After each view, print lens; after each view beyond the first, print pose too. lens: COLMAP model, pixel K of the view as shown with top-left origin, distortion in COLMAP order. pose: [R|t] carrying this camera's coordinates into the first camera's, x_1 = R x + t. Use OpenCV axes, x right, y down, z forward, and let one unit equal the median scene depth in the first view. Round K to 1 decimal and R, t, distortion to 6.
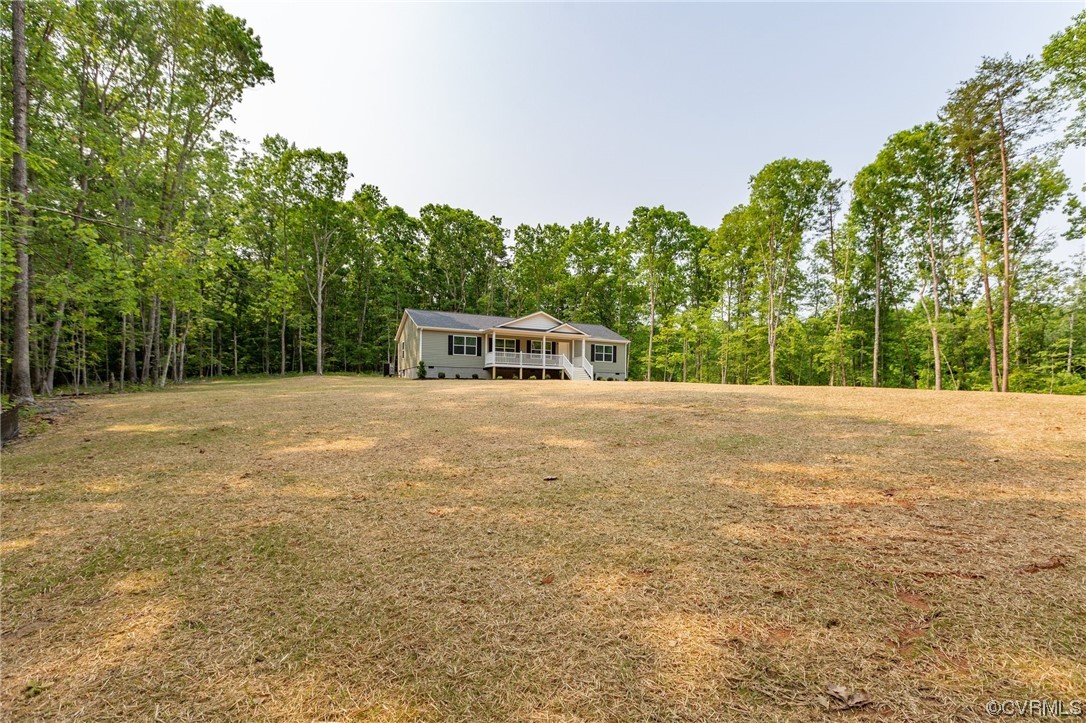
lens RADIAL K [[512.0, 0, 558.8], [0, 512.0, 401.9], [0, 0, 1]] dist [0.001237, 0.000146]
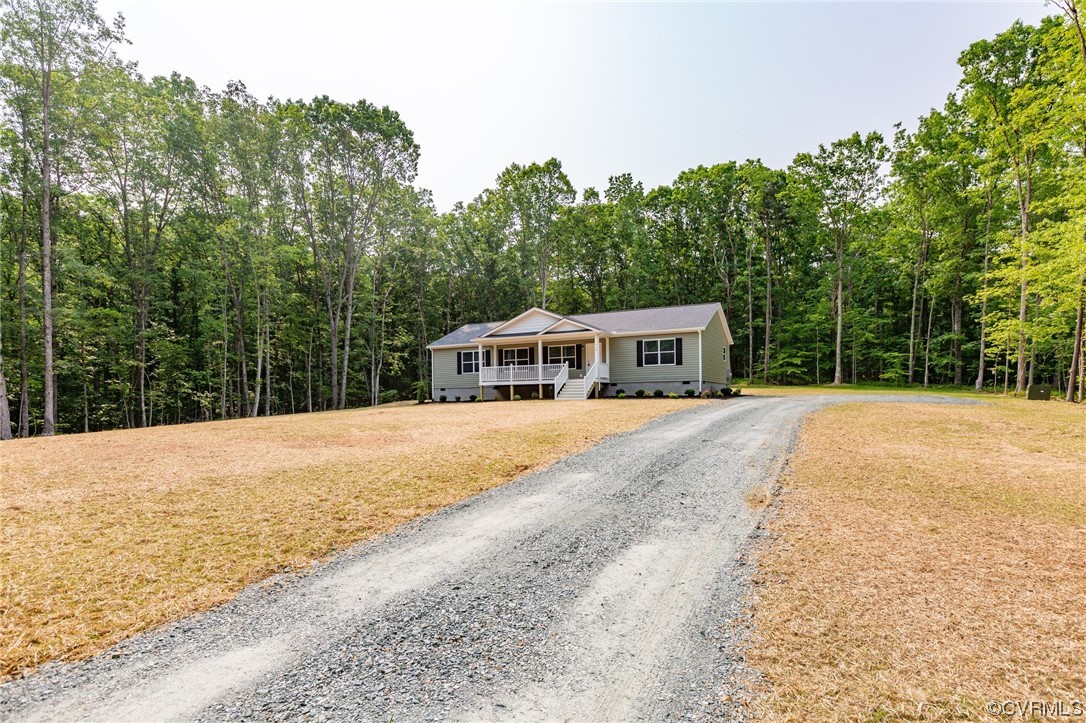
lens RADIAL K [[579.6, 0, 538.3], [0, 579.6, 410.8], [0, 0, 1]] dist [0.001496, 0.000055]
pose [[0.586722, -0.004399, -0.809777, 0.582493], [0.013068, 0.999906, 0.004037, -0.026775], [0.809683, -0.012951, 0.586724, 0.450246]]
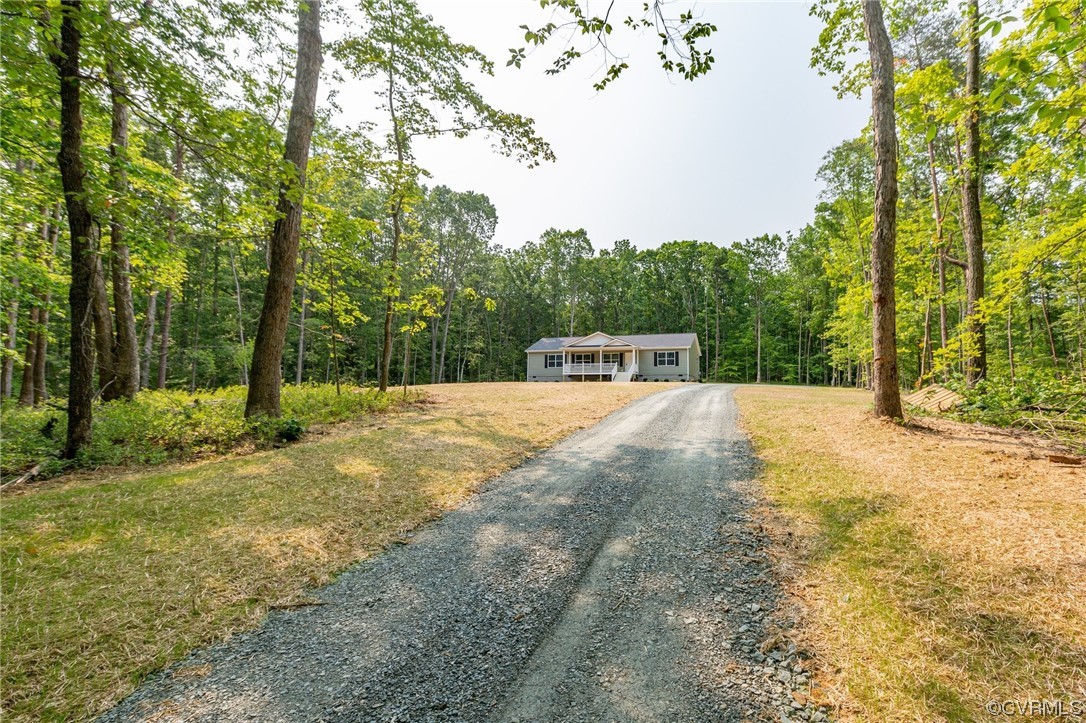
lens RADIAL K [[516.8, 0, 612.7], [0, 516.8, 355.5], [0, 0, 1]] dist [-0.001077, -0.000039]
pose [[0.729552, -0.066833, -0.680652, 0.811685], [-0.002861, 0.994907, -0.100756, 0.018856], [0.683919, 0.075454, 0.725645, 0.042432]]
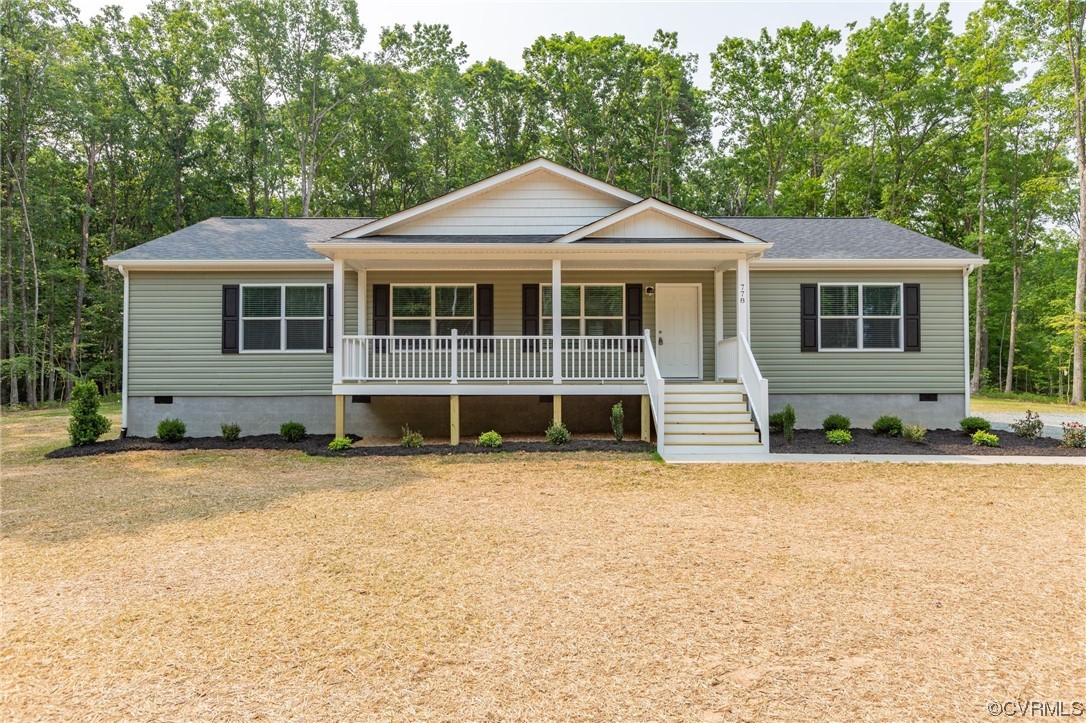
lens RADIAL K [[716.2, 0, 552.0], [0, 716.2, 362.9], [0, 0, 1]] dist [-0.001822, -0.003699]
pose [[0.897487, -0.023945, -0.440390, 0.105490], [0.007663, 0.999221, -0.038712, -0.060311], [0.440974, 0.031369, 0.896972, 0.622817]]
